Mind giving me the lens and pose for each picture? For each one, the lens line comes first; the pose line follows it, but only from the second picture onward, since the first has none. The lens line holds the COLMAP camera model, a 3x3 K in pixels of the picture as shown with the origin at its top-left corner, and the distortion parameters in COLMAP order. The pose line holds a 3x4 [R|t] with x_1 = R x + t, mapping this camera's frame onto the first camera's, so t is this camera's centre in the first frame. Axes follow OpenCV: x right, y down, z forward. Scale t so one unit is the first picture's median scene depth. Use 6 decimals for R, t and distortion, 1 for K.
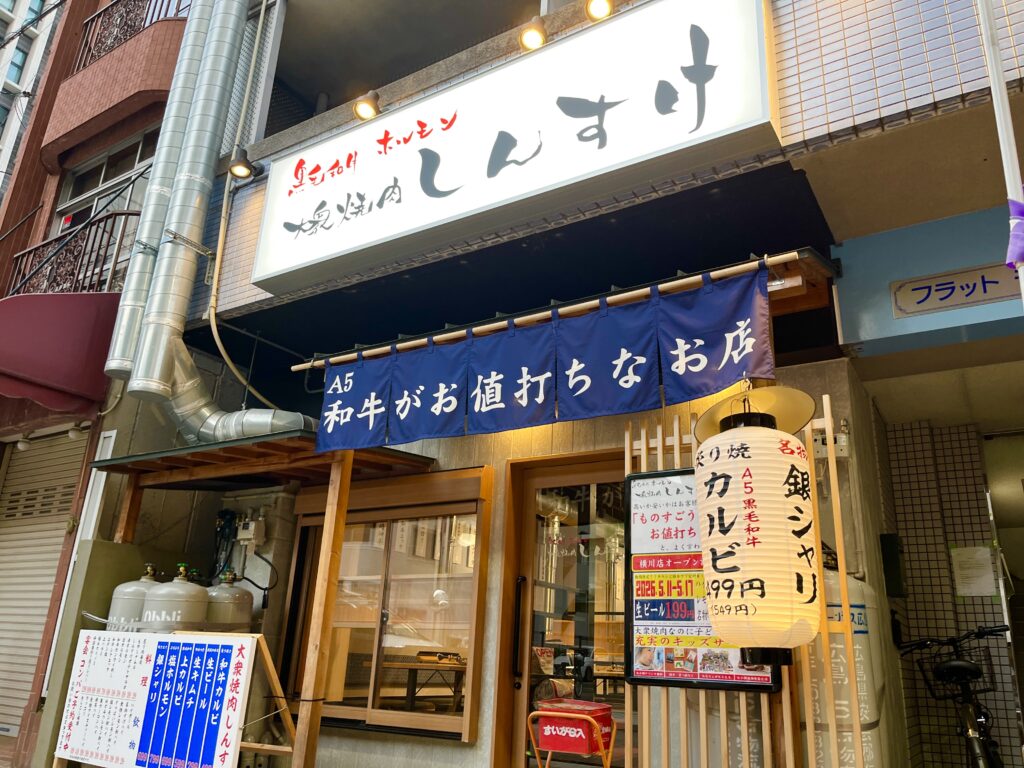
lens RADIAL K [[771.4, 0, 543.3], [0, 771.4, 406.8], [0, 0, 1]] dist [0.051706, -0.085922]
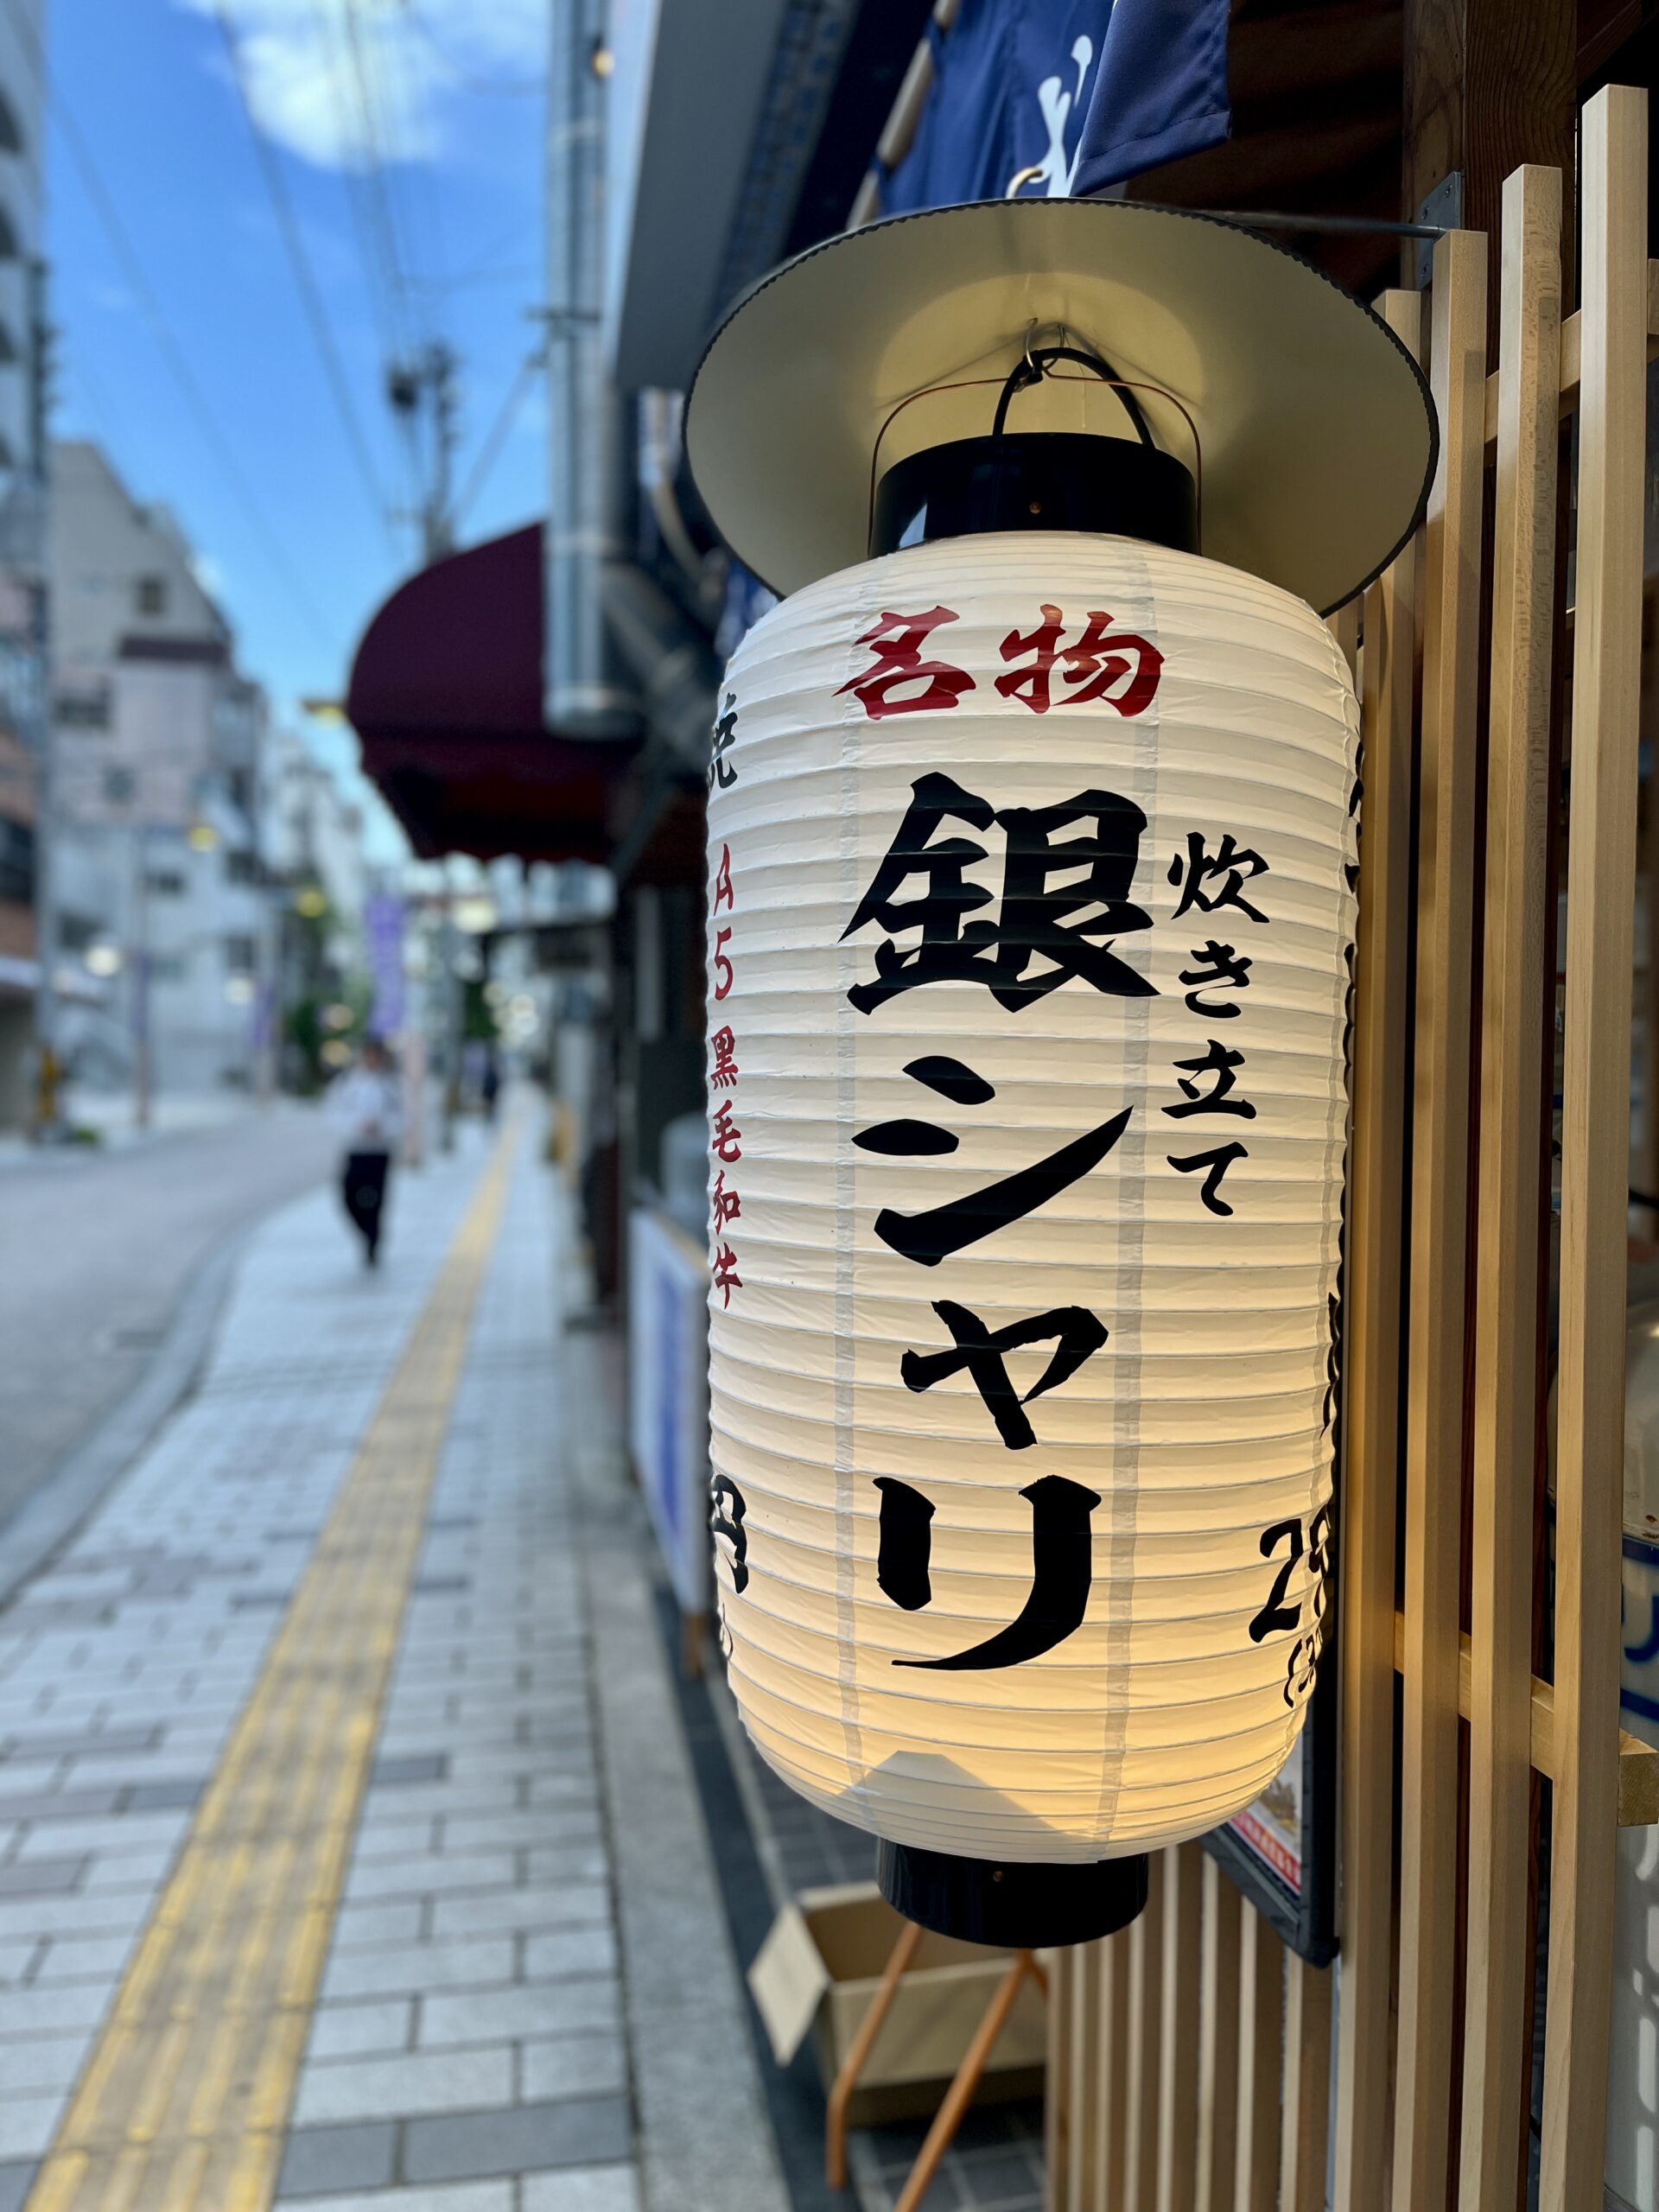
lens RADIAL K [[1666.4, 0, 841.1], [0, 1666.4, 1118.8], [0, 0, 1]] dist [0.051706, -0.085922]
pose [[0.674027, -0.005230, -0.738688, 0.367616], [0.242087, 0.946316, 0.214196, 0.042325], [0.697912, -0.323201, 0.639109, 0.507506]]
